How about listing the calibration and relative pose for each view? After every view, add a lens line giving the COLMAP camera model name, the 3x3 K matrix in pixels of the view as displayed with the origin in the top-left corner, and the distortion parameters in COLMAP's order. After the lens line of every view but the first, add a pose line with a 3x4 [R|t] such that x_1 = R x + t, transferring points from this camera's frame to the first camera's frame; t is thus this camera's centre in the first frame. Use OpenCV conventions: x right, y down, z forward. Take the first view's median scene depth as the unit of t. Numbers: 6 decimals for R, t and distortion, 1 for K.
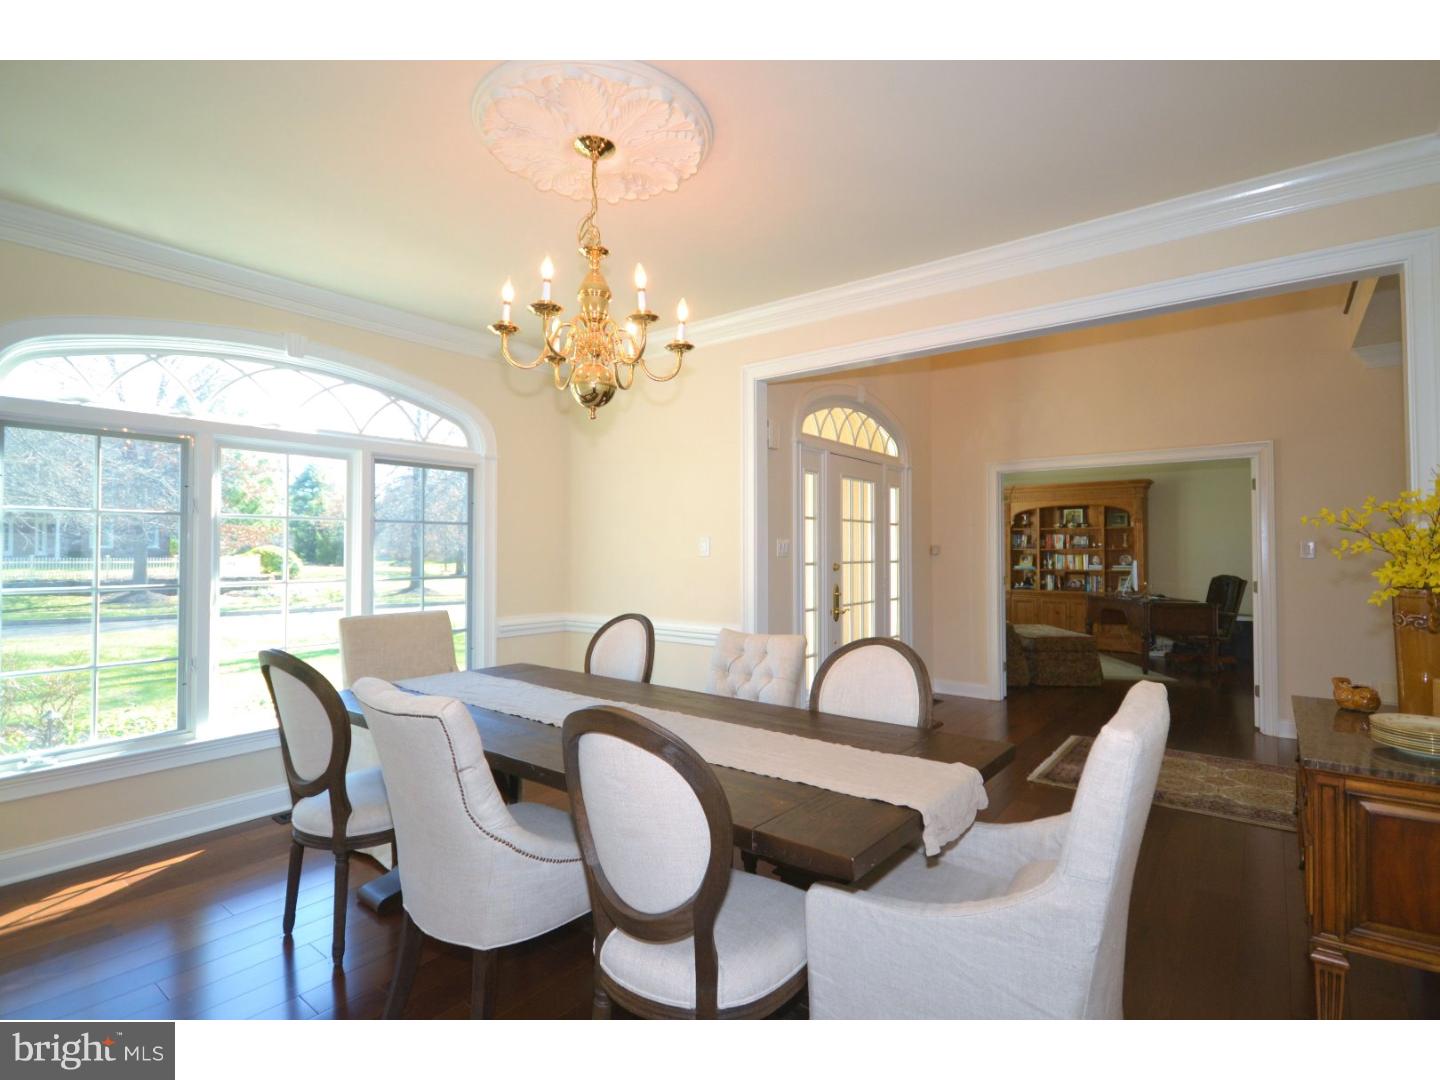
lens RADIAL K [[711.7, 0, 711.7], [0, 711.7, 536.9], [0, 0, 1]] dist [0.004781, 0.000131]
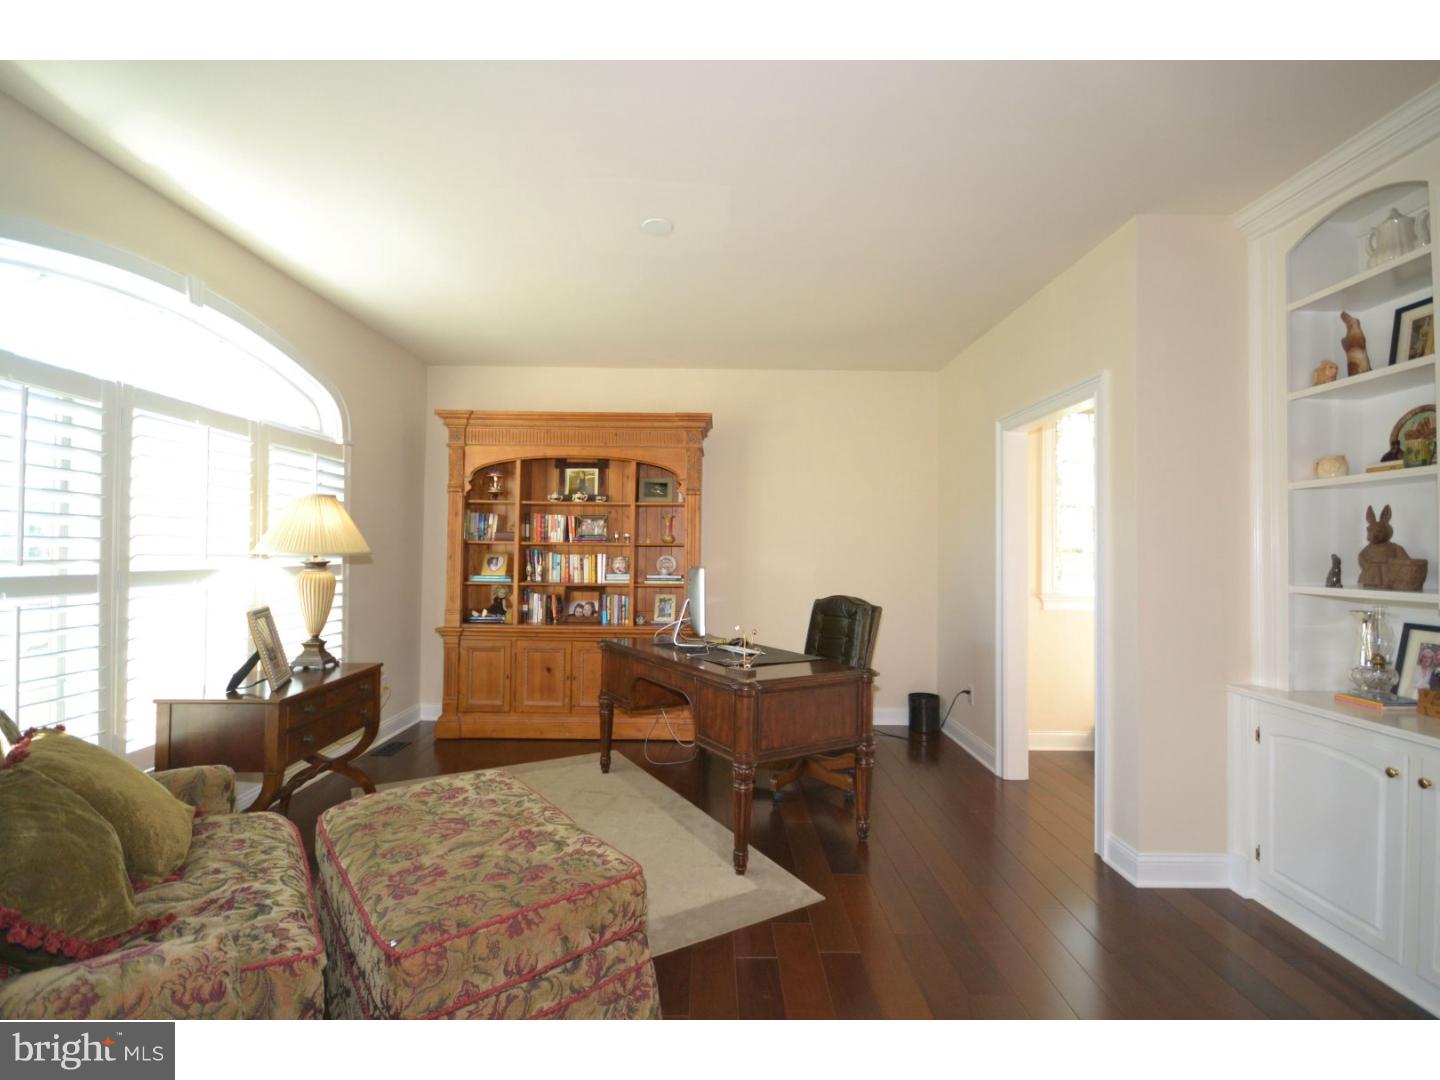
lens RADIAL K [[657.2, 0, 717.0], [0, 657.2, 540.0], [0, 0, 1]] dist [-0.001358, 0.000461]
pose [[0.784524, 0.018533, 0.619821, 0.284828], [-0.025635, 0.999668, 0.002556, 0.010953], [-0.619568, -0.017894, 0.784739, 0.555761]]
